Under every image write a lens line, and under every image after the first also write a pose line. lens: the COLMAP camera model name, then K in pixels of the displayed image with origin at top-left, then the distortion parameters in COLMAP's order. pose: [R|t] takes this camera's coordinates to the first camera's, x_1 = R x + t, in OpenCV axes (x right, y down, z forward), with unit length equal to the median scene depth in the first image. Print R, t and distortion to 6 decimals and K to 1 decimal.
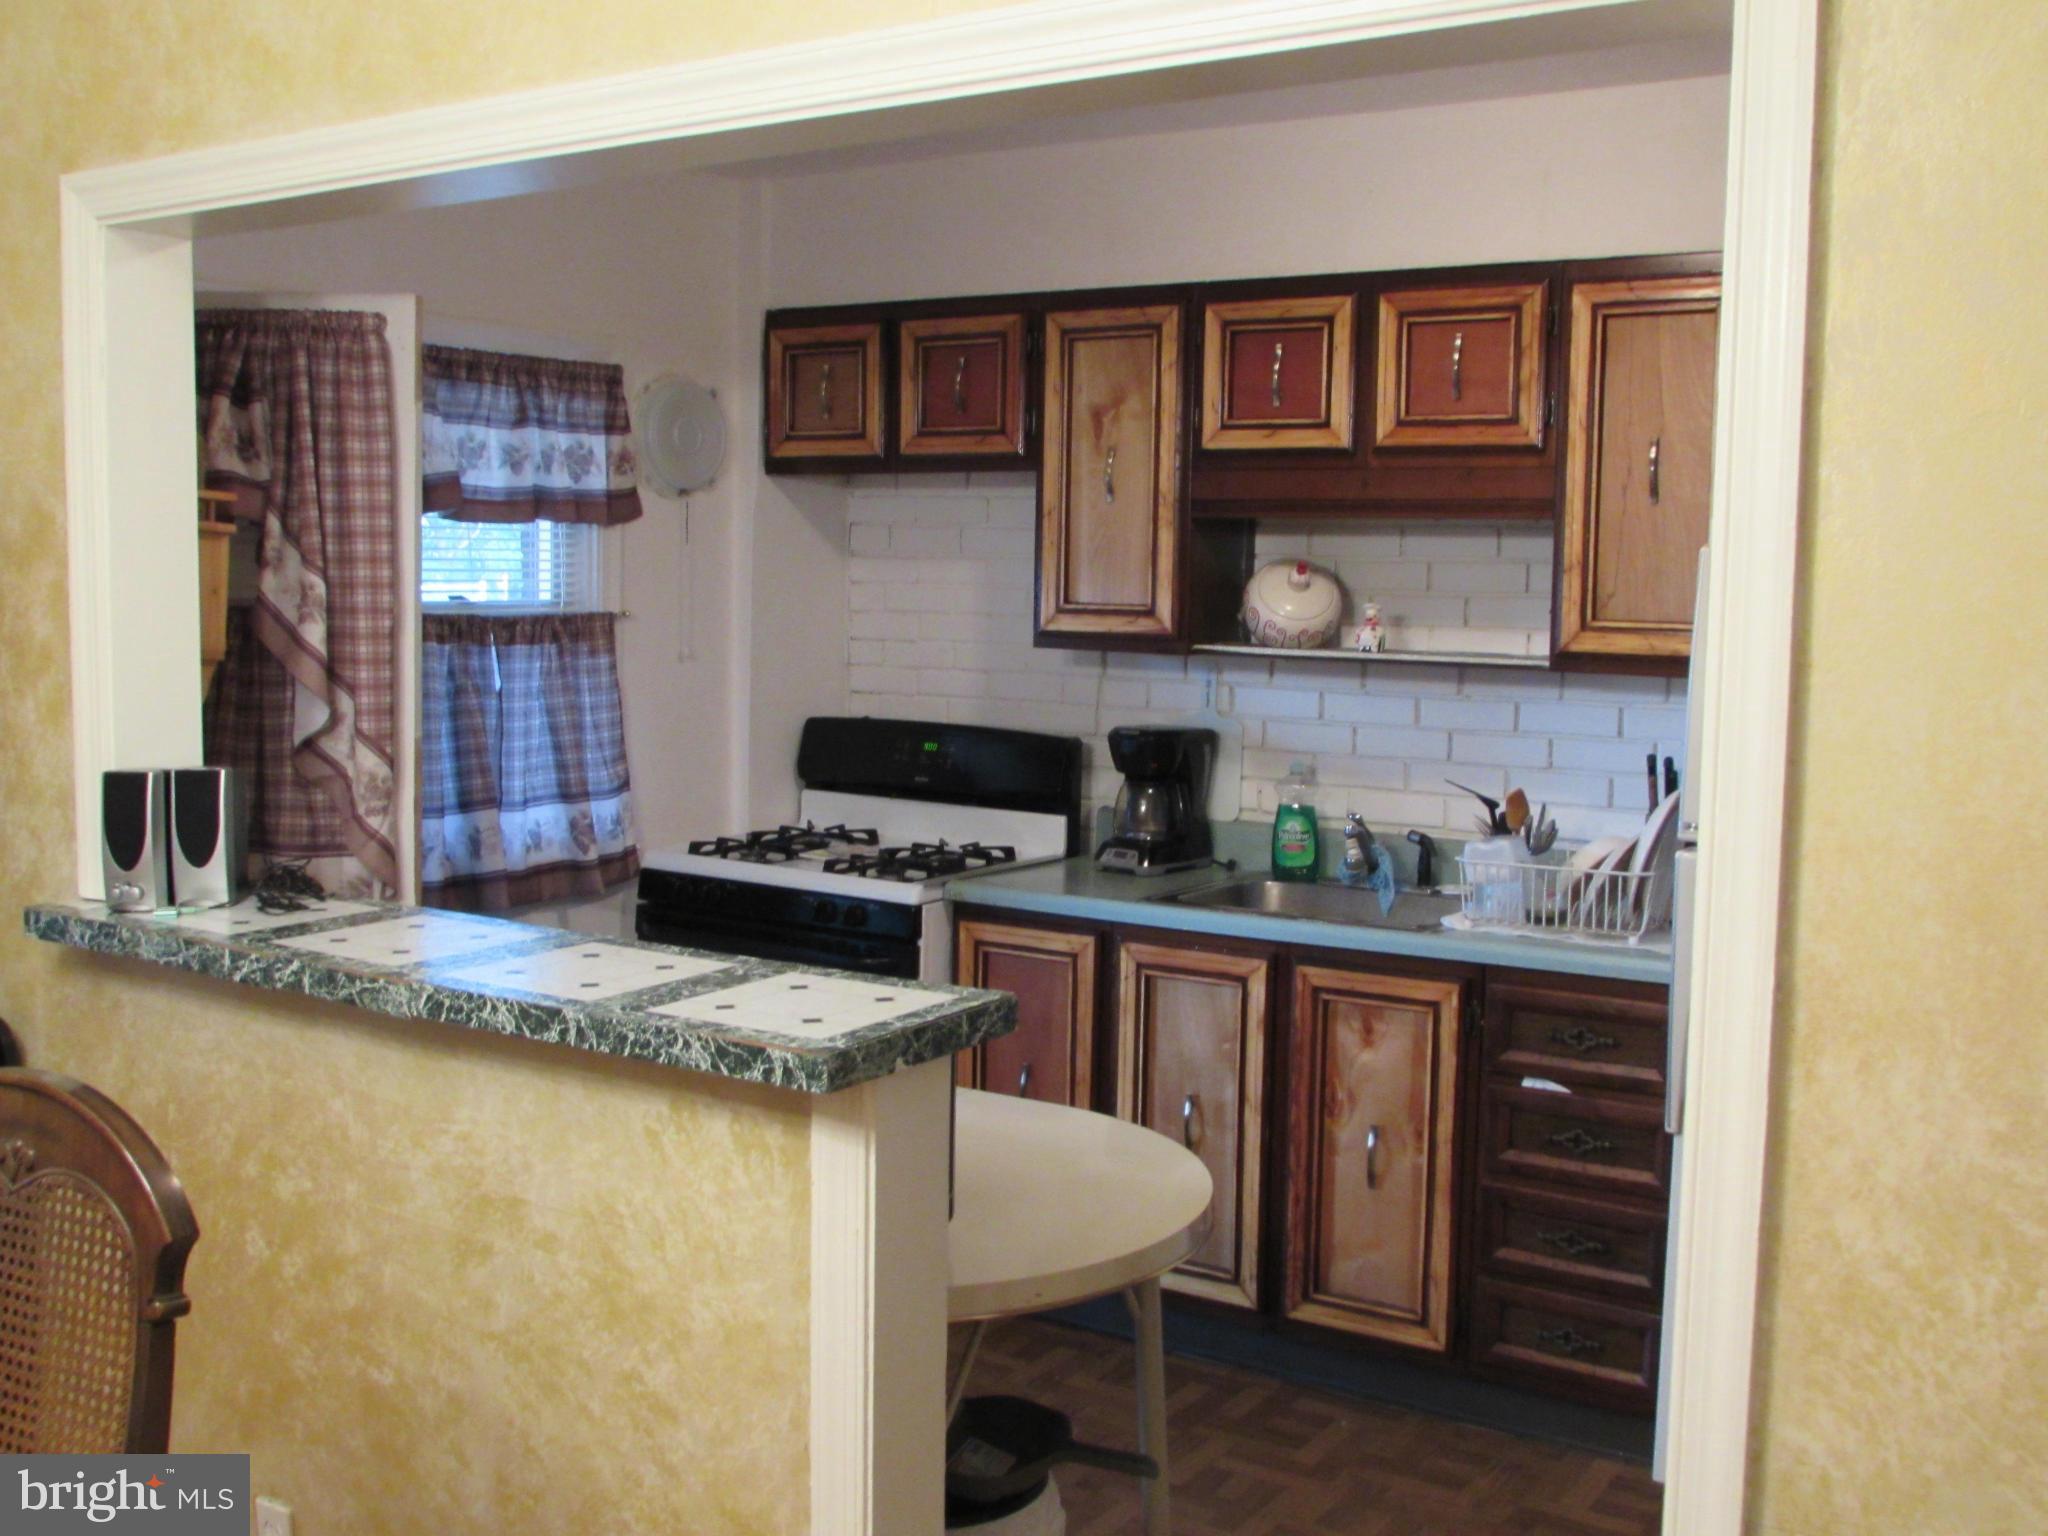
lens RADIAL K [[1999.3, 0, 1024.0], [0, 1999.3, 768.0], [0, 0, 1]] dist [-0.105771, 0.095802]
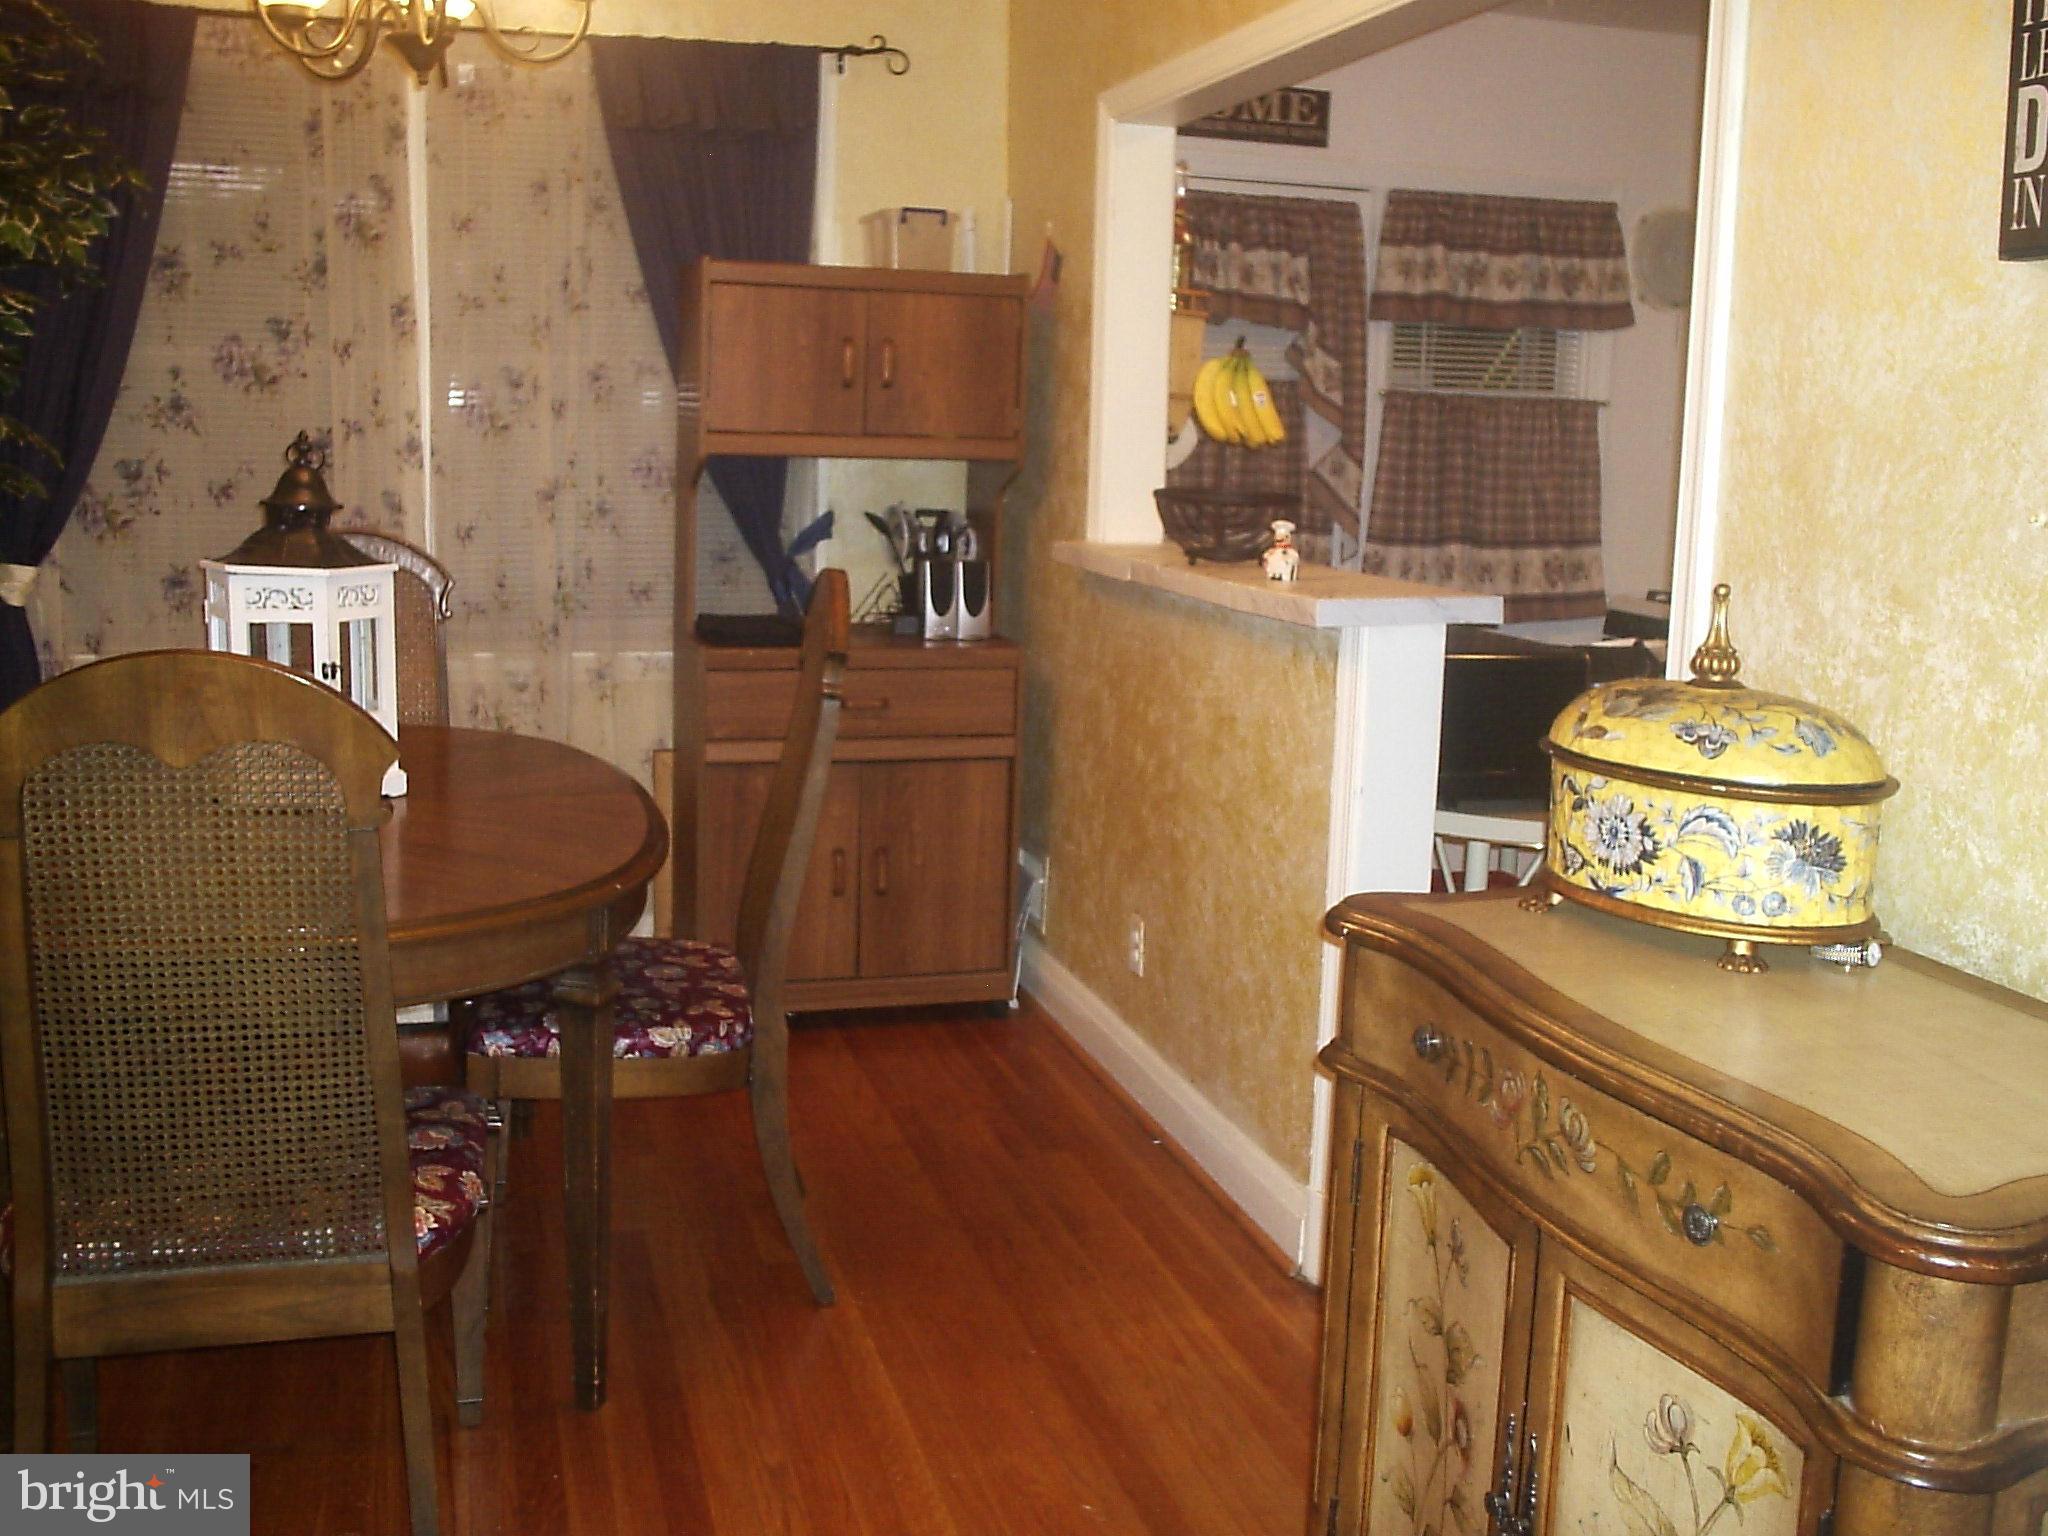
lens RADIAL K [[1999.3, 0, 1024.0], [0, 1999.3, 768.0], [0, 0, 1]] dist [-0.105771, 0.095802]
pose [[0.746238, 0.114986, -0.655673, 0.399492], [-0.077906, 0.993285, 0.085526, 0.078605], [0.661105, -0.012741, 0.750185, -0.190964]]
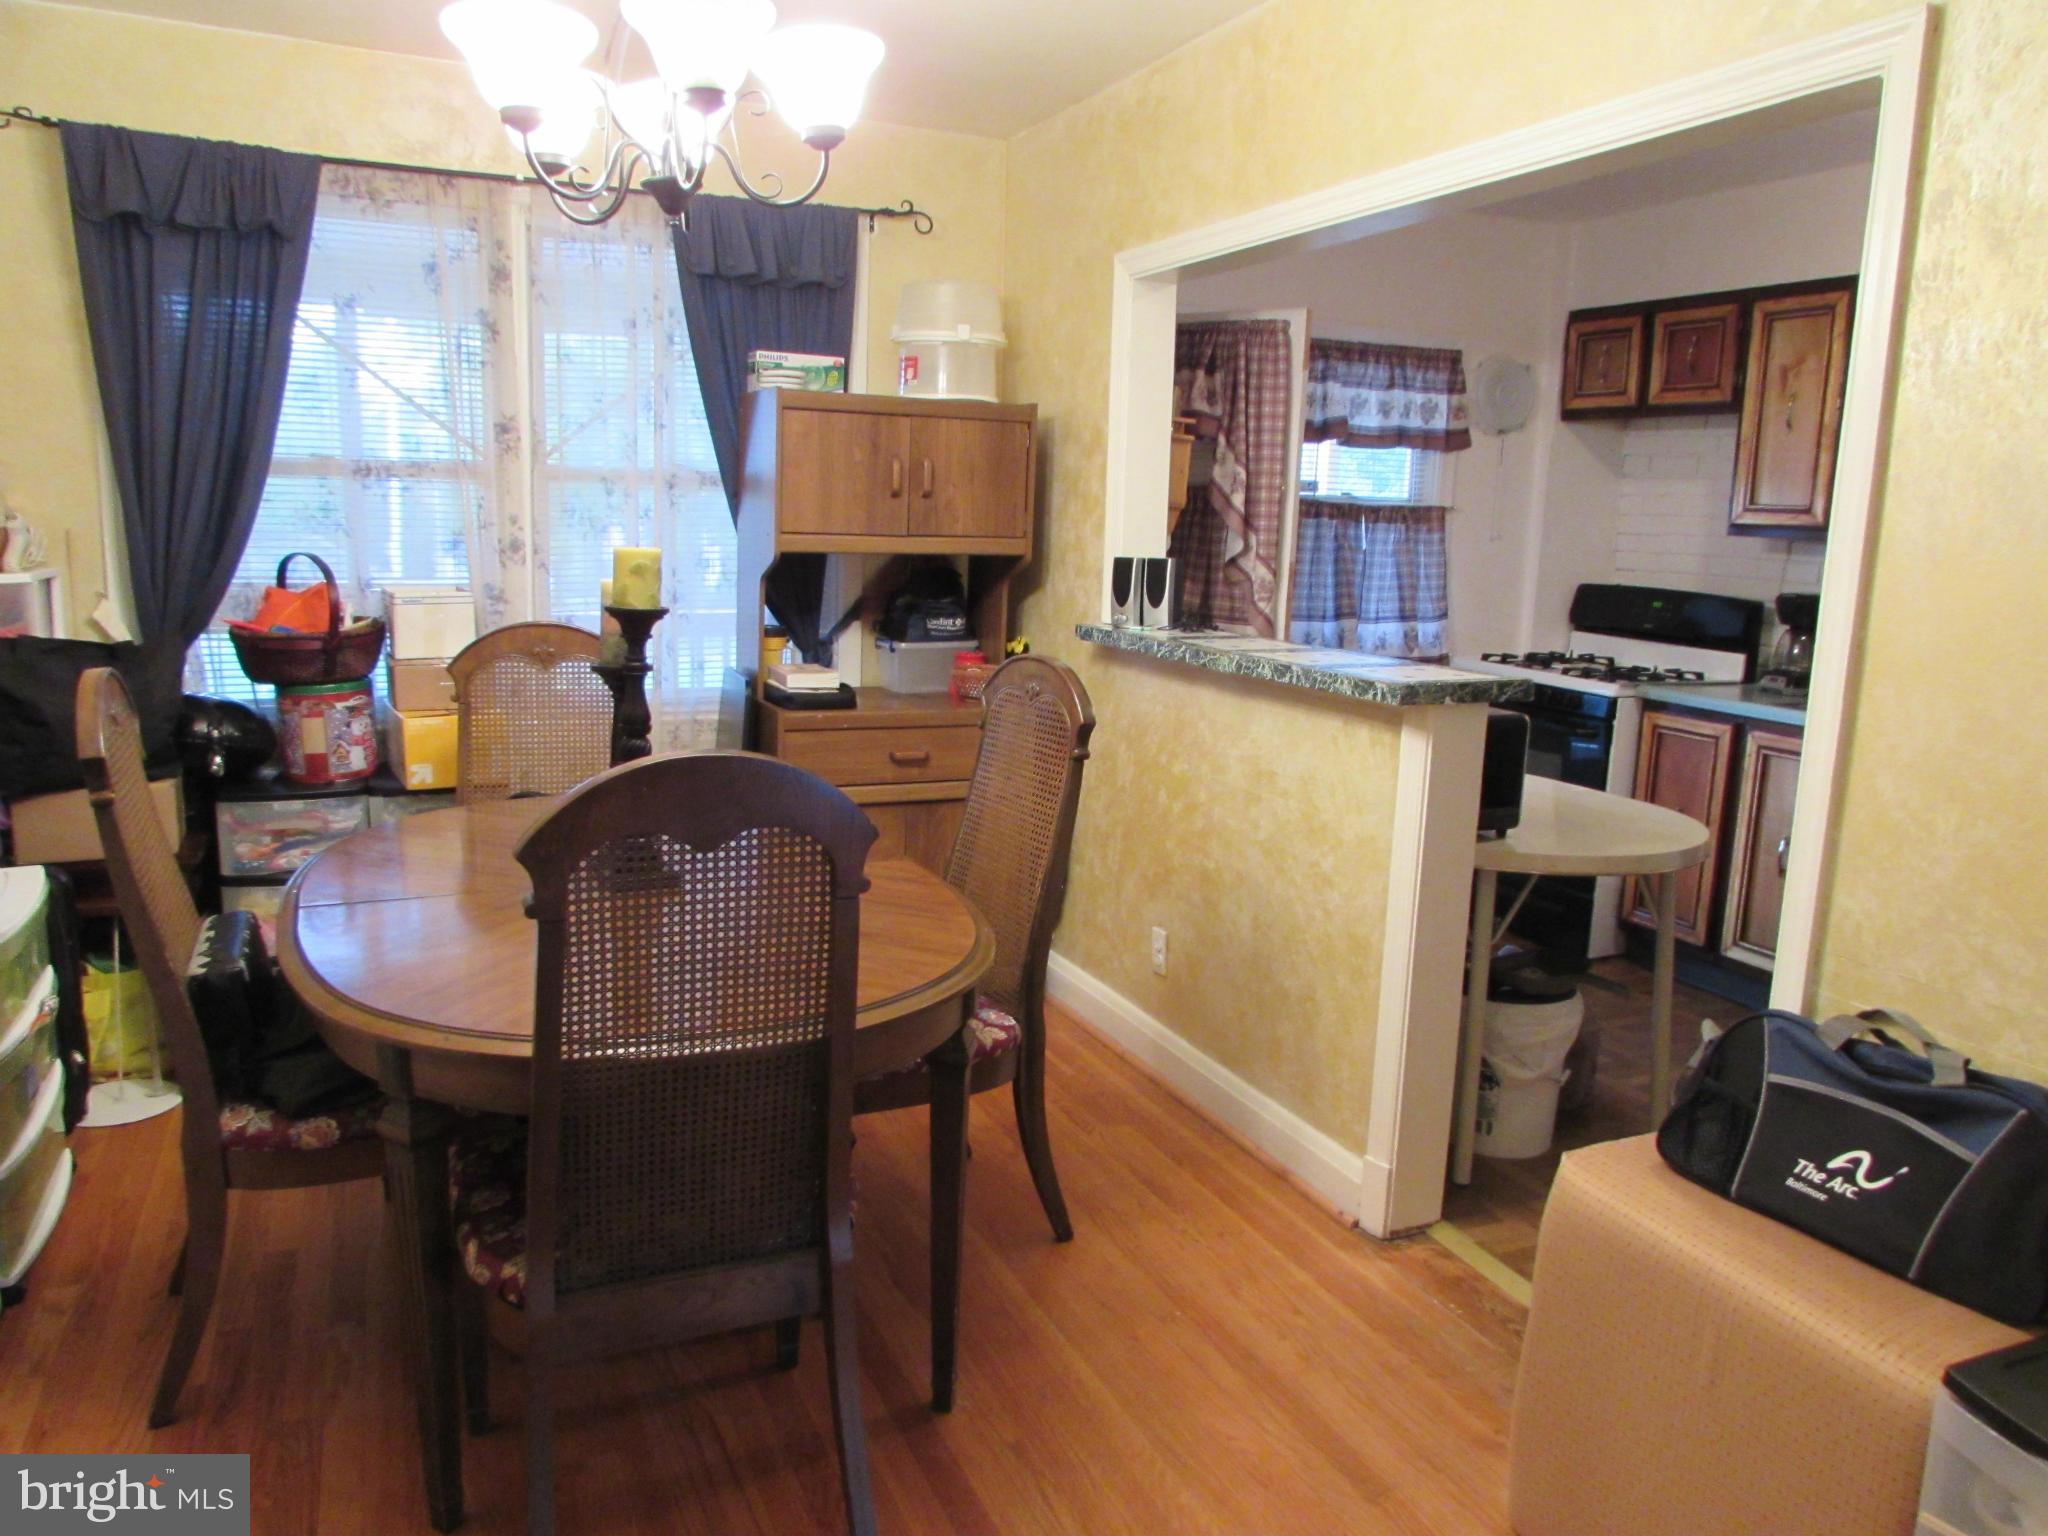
lens RADIAL K [[1463.8, 0, 1013.4], [0, 1463.8, 816.3], [0, 0, 1]] dist [-0.052664, 0.002690]
pose [[0.830814, 0.118036, -0.543890, 0.190123], [-0.067222, 0.991379, 0.112466, 0.067660], [0.552476, -0.056877, 0.831586, -0.208140]]
